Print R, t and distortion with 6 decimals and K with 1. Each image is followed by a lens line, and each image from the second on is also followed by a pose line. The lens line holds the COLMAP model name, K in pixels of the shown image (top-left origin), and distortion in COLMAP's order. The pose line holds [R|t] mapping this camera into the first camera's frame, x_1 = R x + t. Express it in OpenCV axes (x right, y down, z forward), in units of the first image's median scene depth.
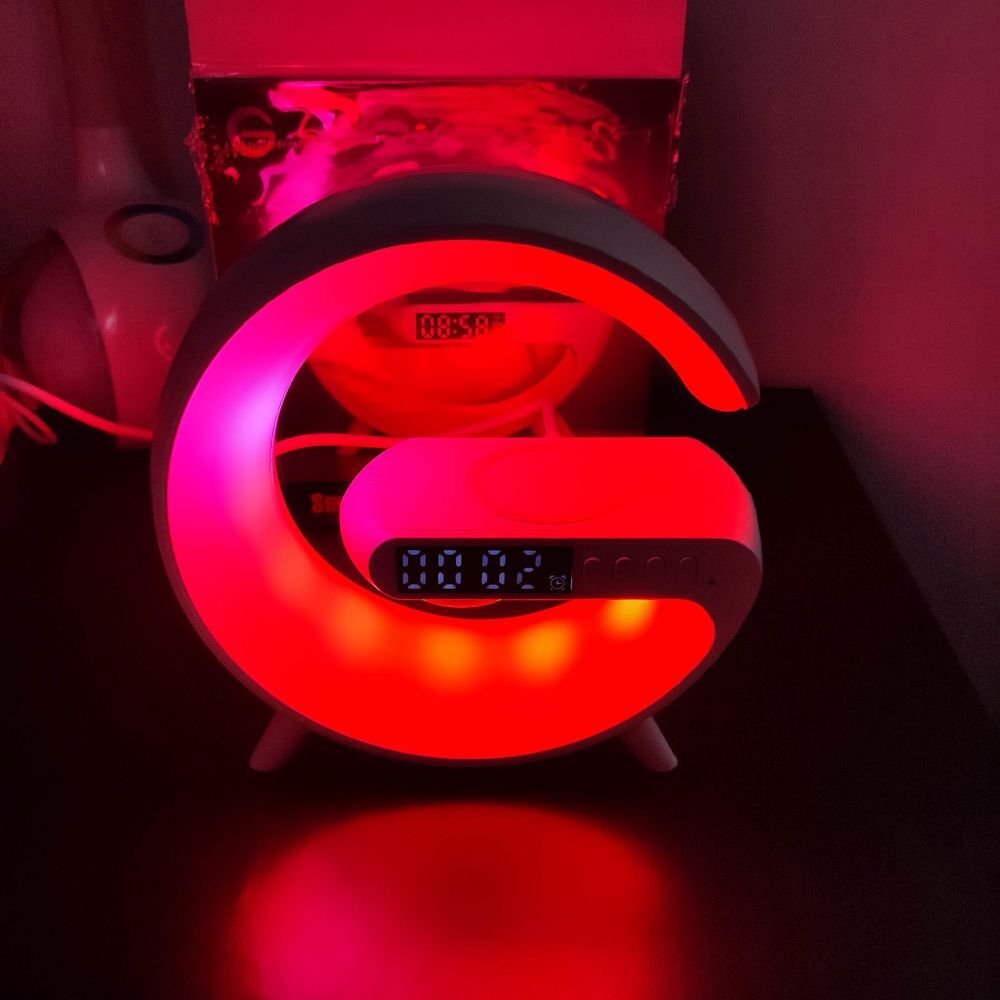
lens RADIAL K [[1037.5, 0, 510.3], [0, 1037.5, 503.9], [0, 0, 1]] dist [0.069147, 0.000000]
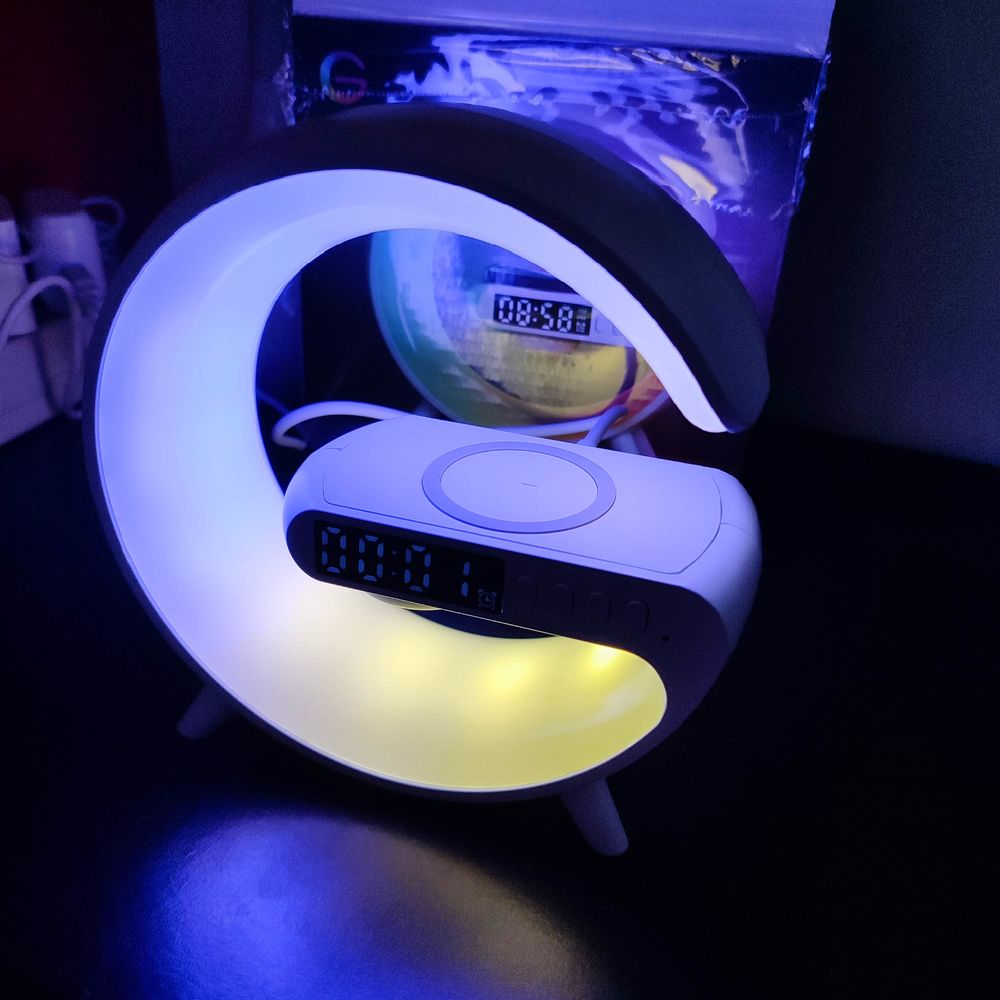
lens RADIAL K [[1037.5, 0, 496.5], [0, 1037.5, 497.5], [0, 0, 1]] dist [0.069147, 0.000000]
pose [[0.948523, 0.185553, -0.256661, 0.200993], [-0.192743, 0.981245, -0.002914, -0.004104], [0.251307, 0.052234, 0.966497, 0.133273]]
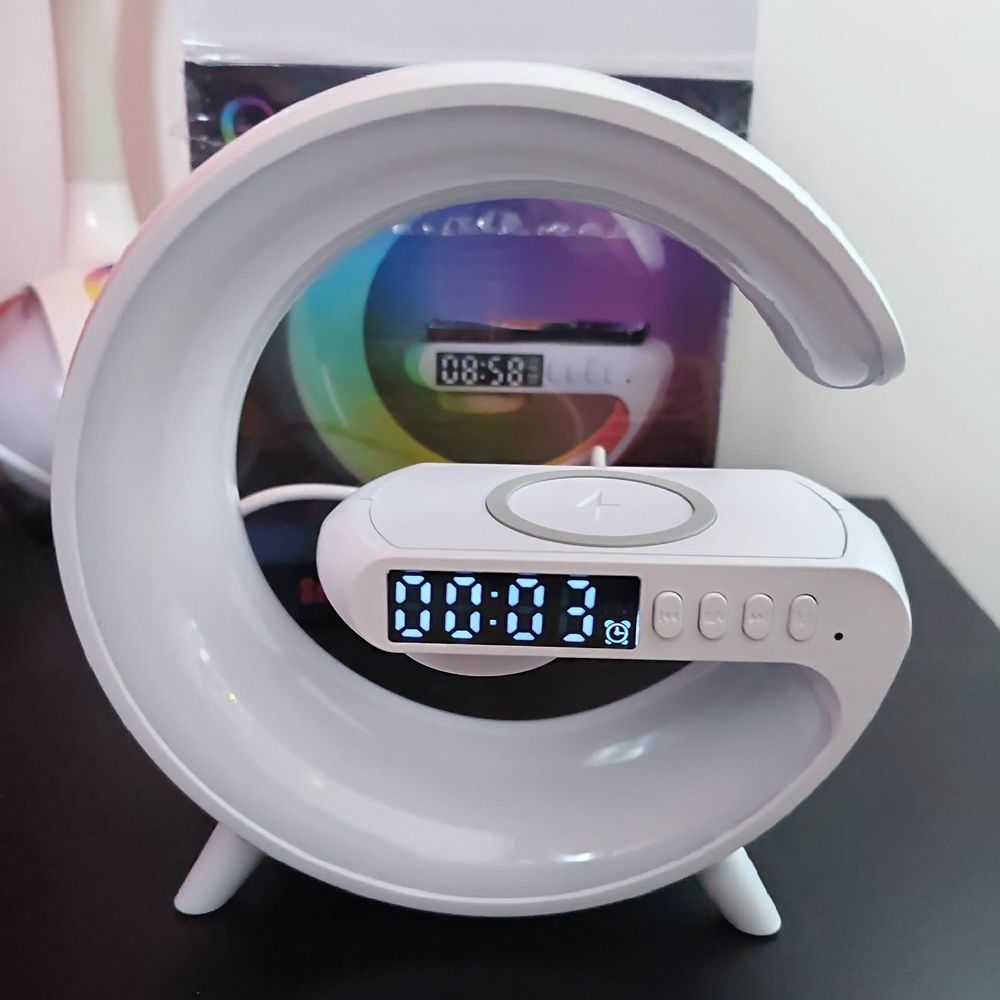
lens RADIAL K [[1037.5, 0, 495.5], [0, 1037.5, 499.4], [0, 0, 1]] dist [0.069147, 0.000000]
pose [[0.998853, 0.014708, -0.045561, -0.004350], [-0.022749, 0.983156, -0.181348, 0.091244], [0.042127, 0.182176, 0.982363, 0.230464]]
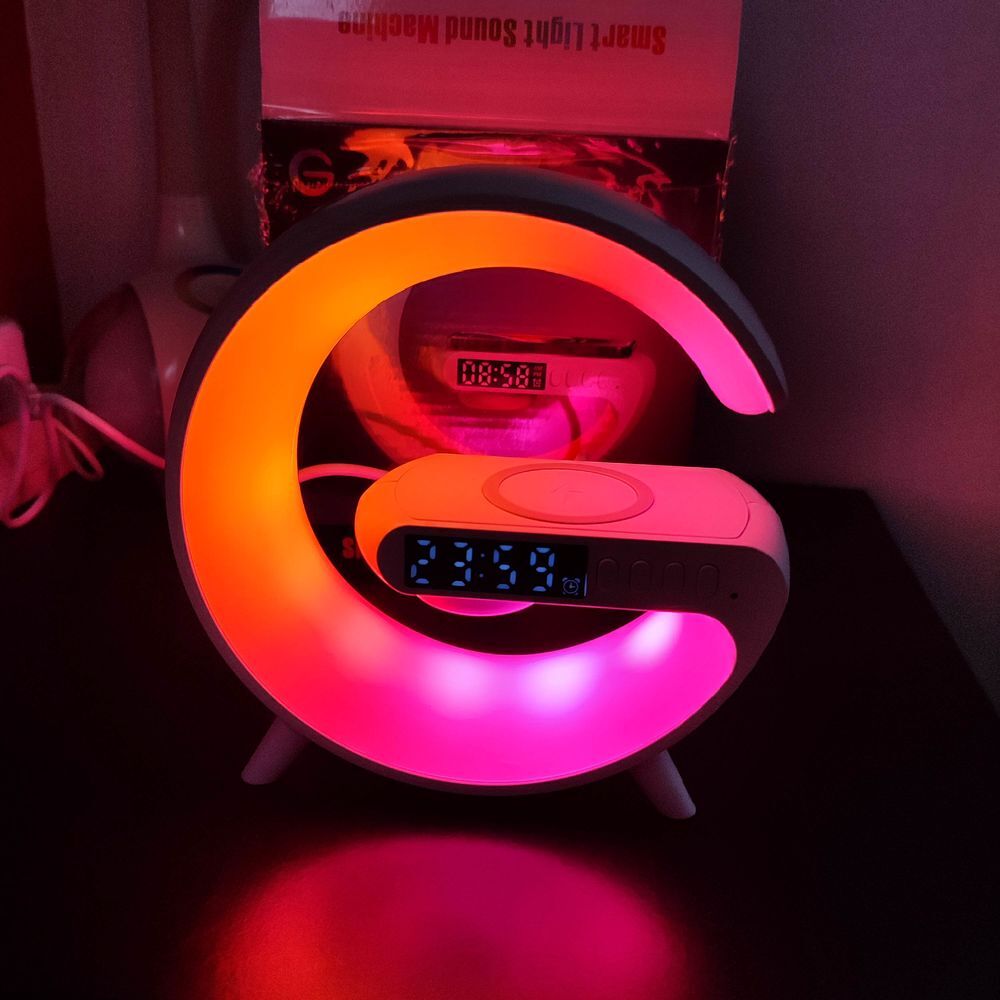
lens RADIAL K [[1037.5, 0, 507.2], [0, 1037.5, 509.2], [0, 0, 1]] dist [0.069147, 0.000000]
pose [[0.996083, 0.056376, -0.068123, 0.037906], [-0.065778, 0.987278, -0.144762, 0.116054], [0.059095, 0.148676, 0.987119, 0.030553]]
